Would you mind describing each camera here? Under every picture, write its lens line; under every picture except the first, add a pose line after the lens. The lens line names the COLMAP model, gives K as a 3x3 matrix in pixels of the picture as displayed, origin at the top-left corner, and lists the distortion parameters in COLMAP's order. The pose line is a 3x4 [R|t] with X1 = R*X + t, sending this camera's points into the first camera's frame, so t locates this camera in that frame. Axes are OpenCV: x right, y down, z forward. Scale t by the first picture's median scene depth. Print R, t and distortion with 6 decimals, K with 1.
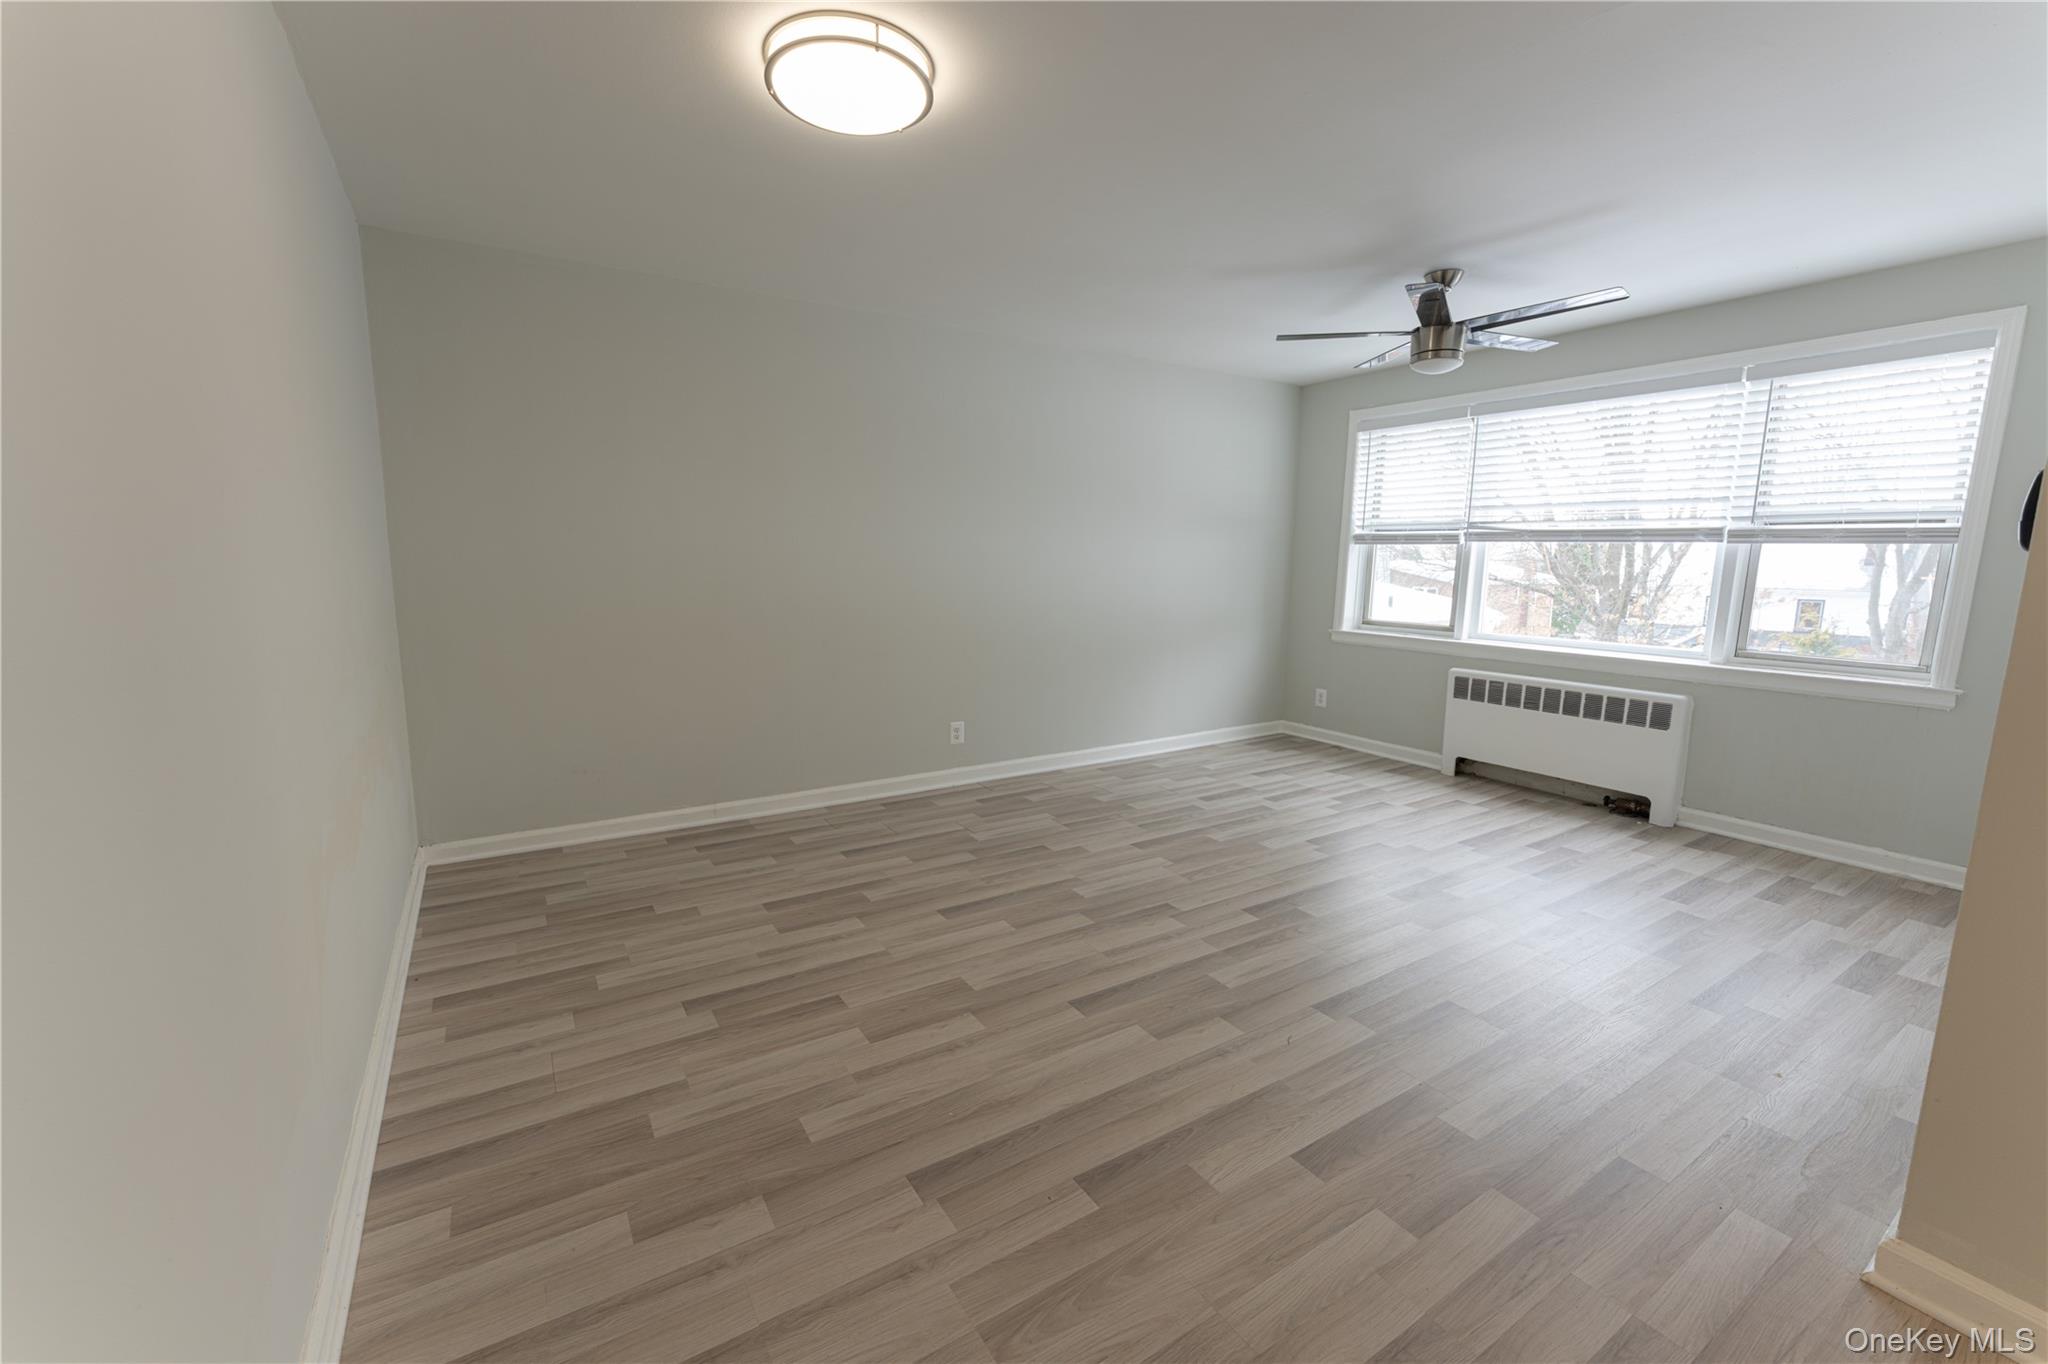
lens RADIAL K [[835.5, 0, 1024.0], [0, 835.5, 682.0], [0, 0, 1]] dist [0.000118, 0.000217]
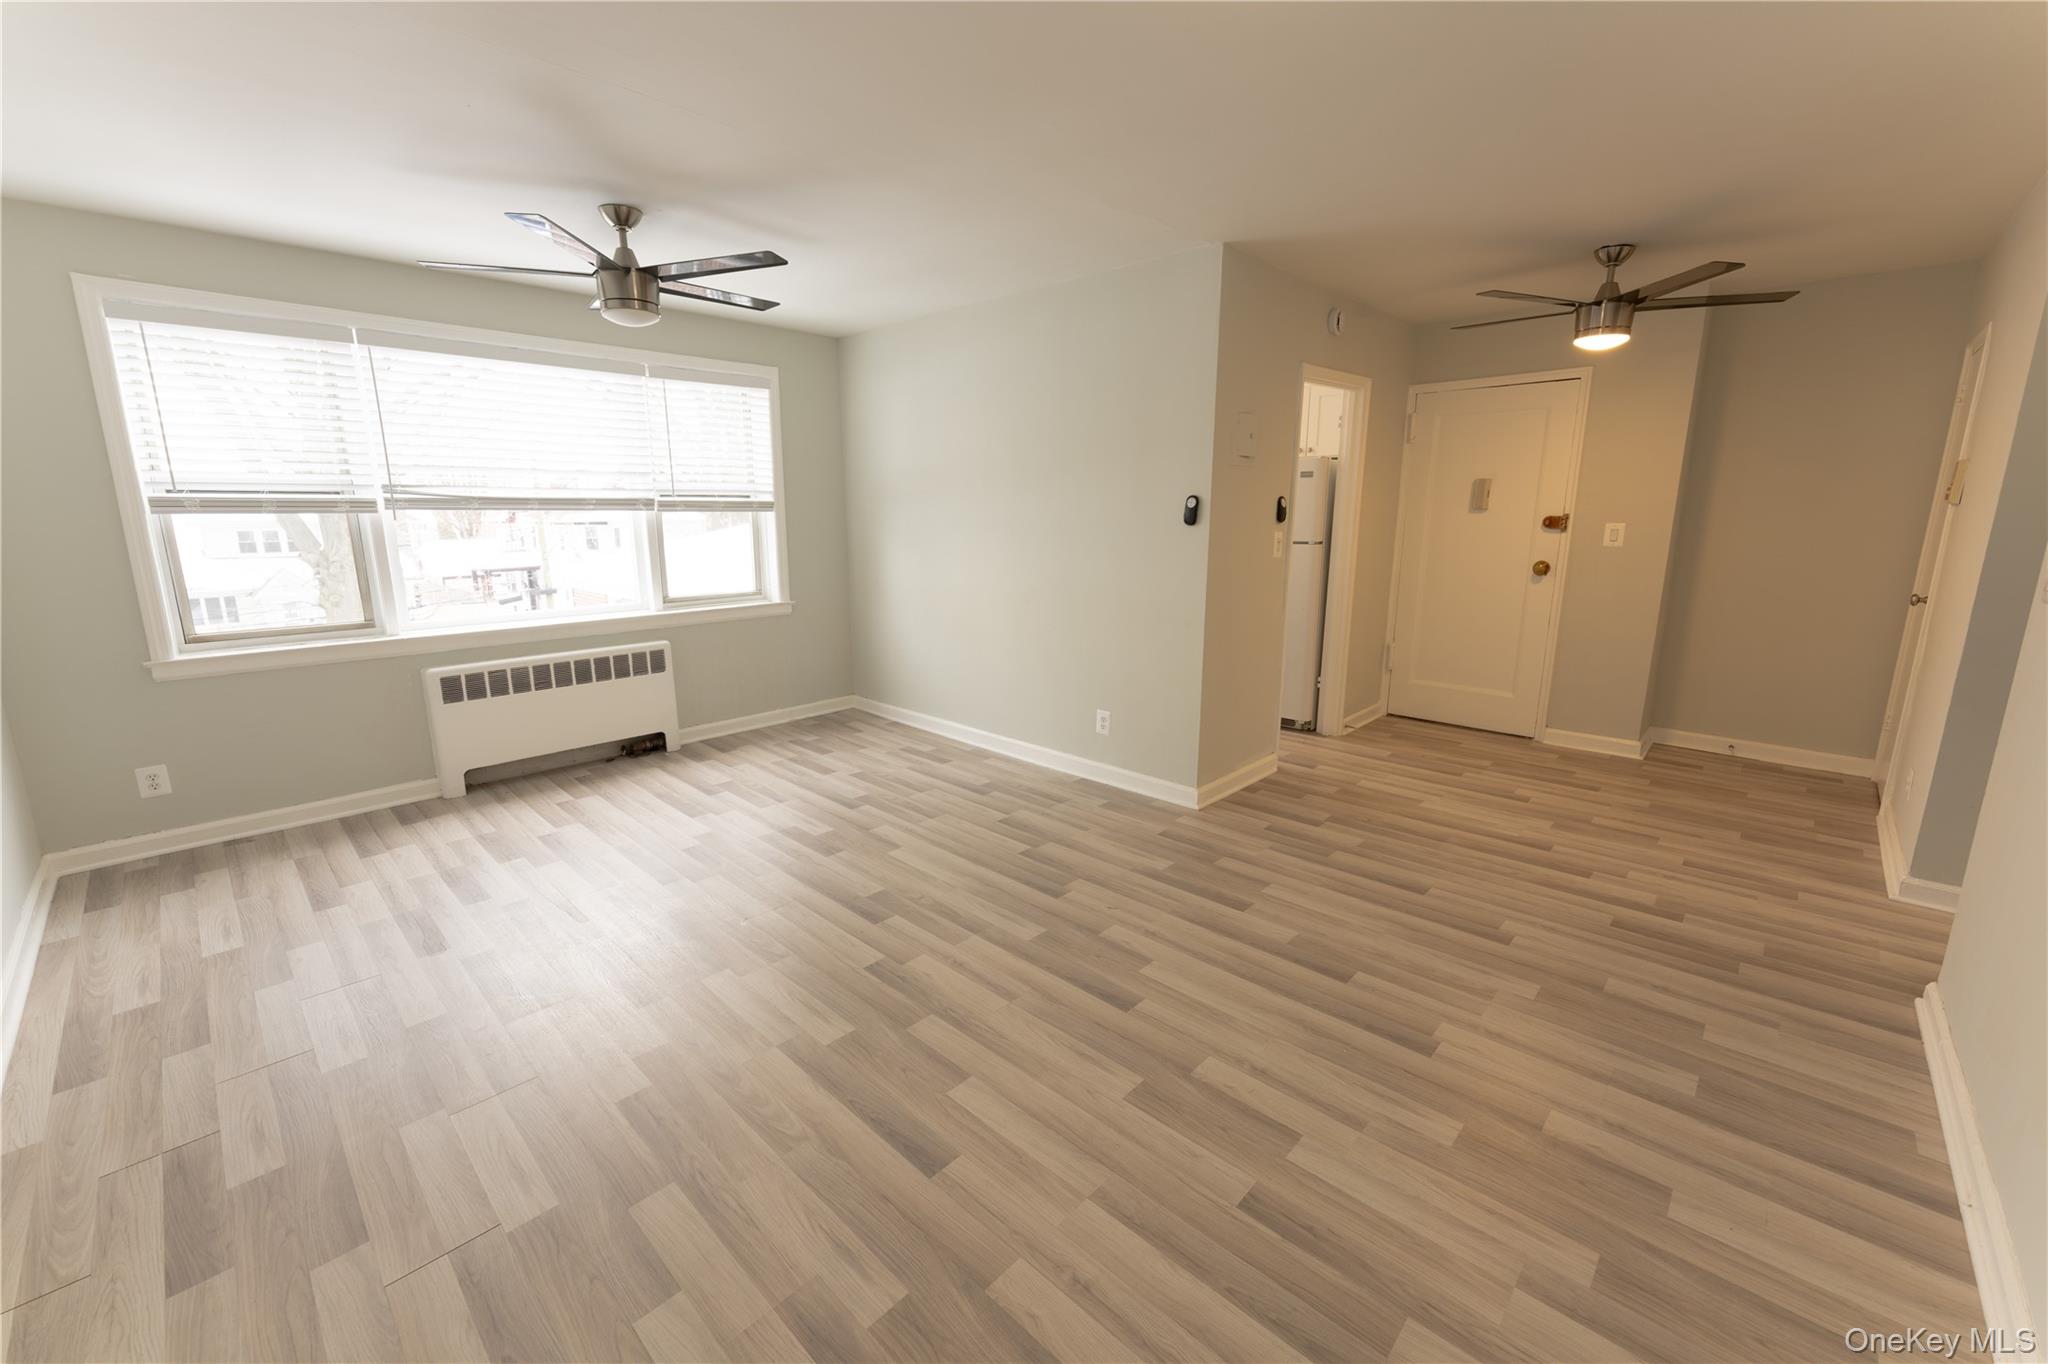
lens RADIAL K [[811.6, 0, 1024.0], [0, 811.6, 682.0], [0, 0, 1]] dist [0.000432, -0.000095]
pose [[-0.240323, -0.215563, 0.946455, -0.459318], [0.145569, 0.956001, 0.254700, -0.152123], [-0.959716, 0.198985, -0.198370, 0.770906]]
